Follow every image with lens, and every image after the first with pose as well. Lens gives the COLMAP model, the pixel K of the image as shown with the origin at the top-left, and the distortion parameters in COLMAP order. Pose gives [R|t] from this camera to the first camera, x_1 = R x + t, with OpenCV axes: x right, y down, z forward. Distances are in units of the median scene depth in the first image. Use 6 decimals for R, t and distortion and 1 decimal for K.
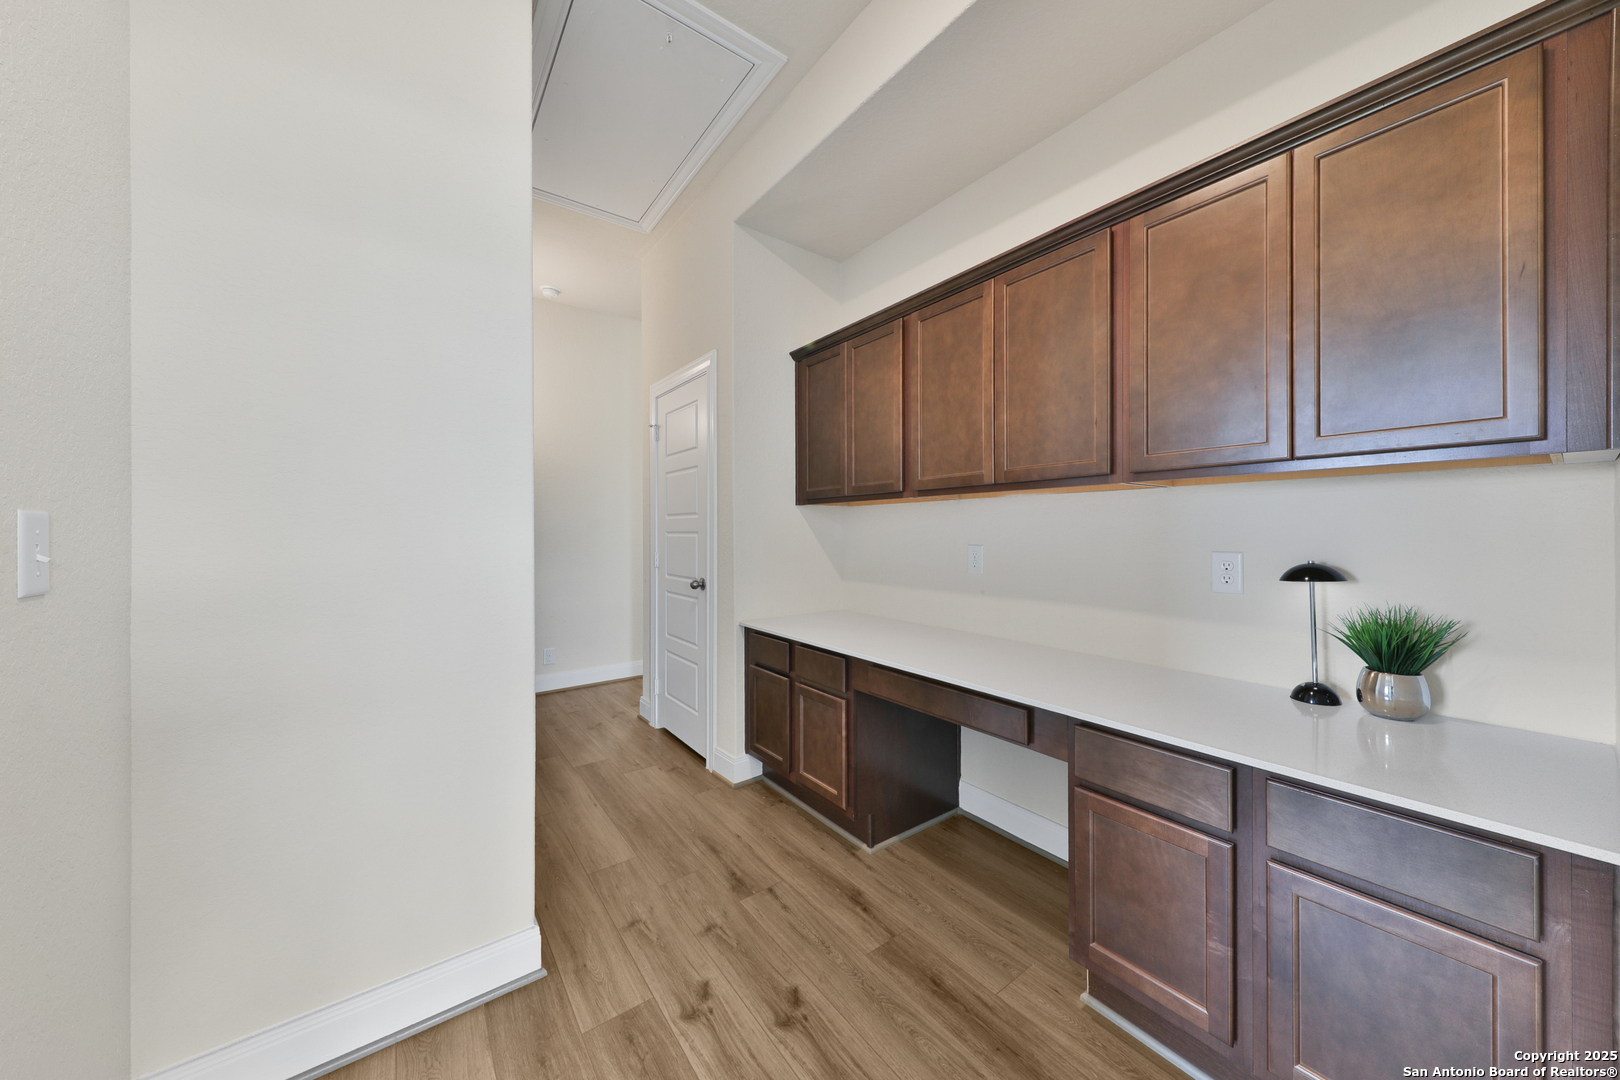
lens RADIAL K [[549.9, 0, 816.0], [0, 549.9, 519.1], [0, 0, 1]] dist [-0.001075, -0.000107]
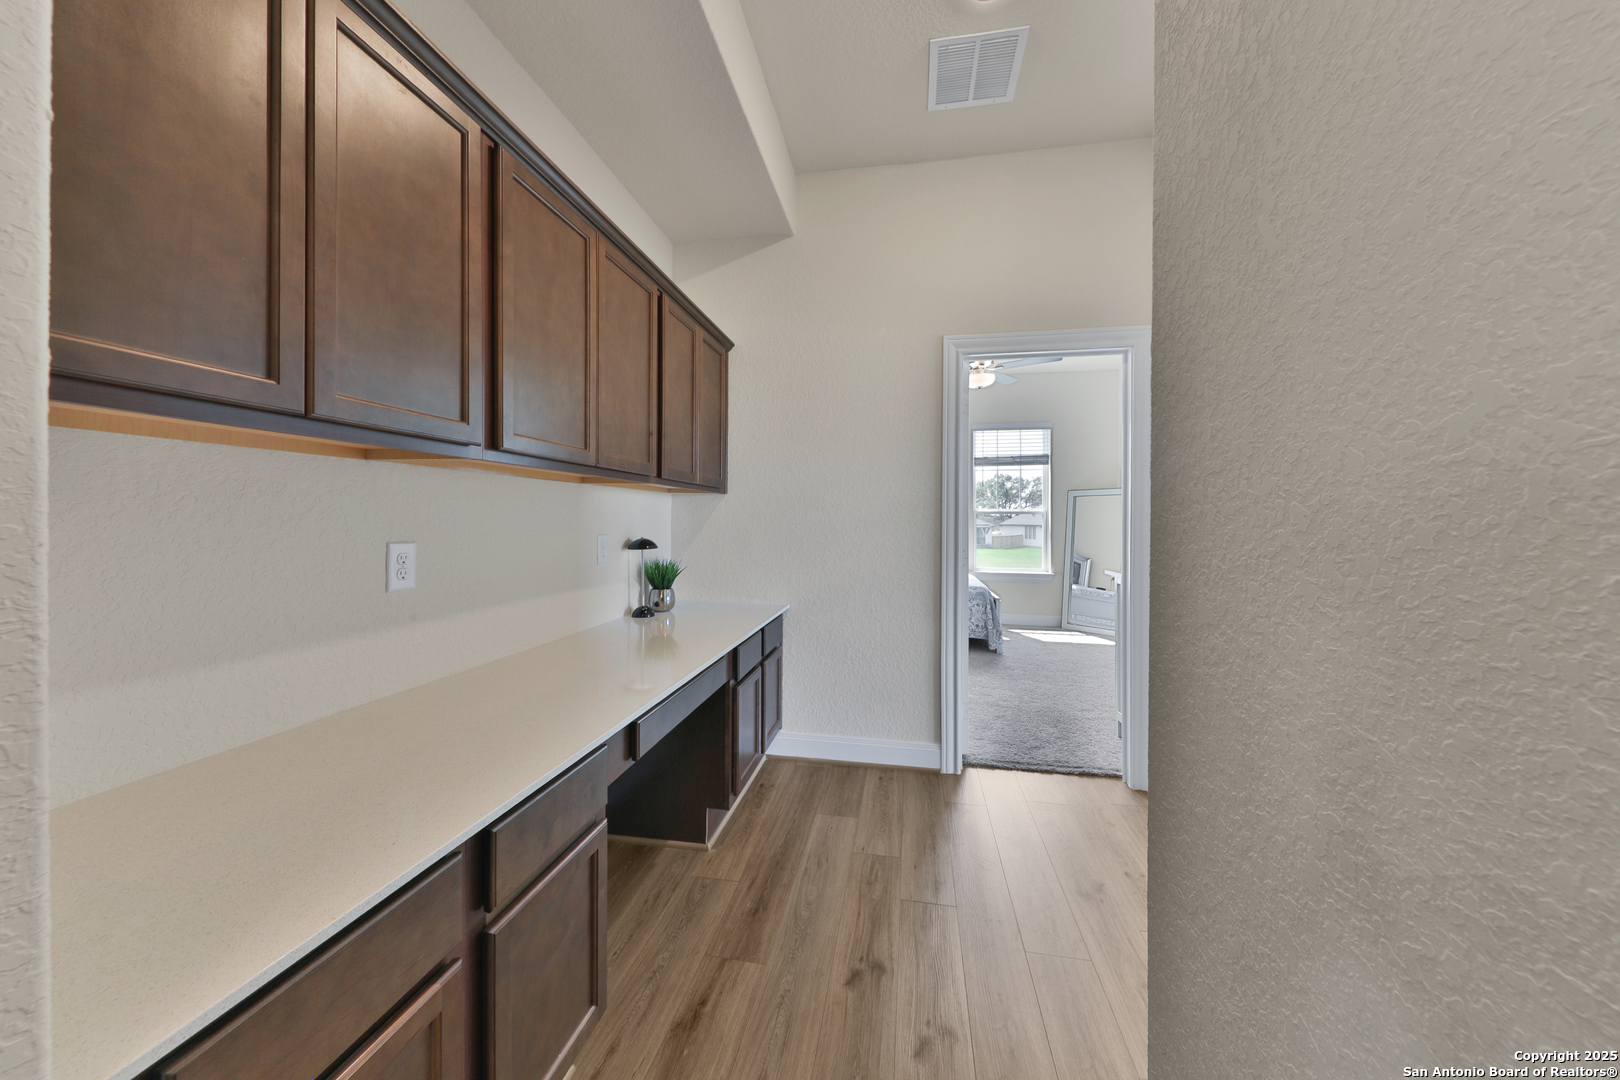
lens RADIAL K [[549.9, 0, 816.0], [0, 549.9, 519.1], [0, 0, 1]] dist [-0.001075, -0.000107]
pose [[-0.682577, -0.007393, 0.730777, -0.715903], [-0.013833, 0.999900, -0.002805, 0.015612], [-0.730683, -0.012024, -0.682611, 1.718431]]
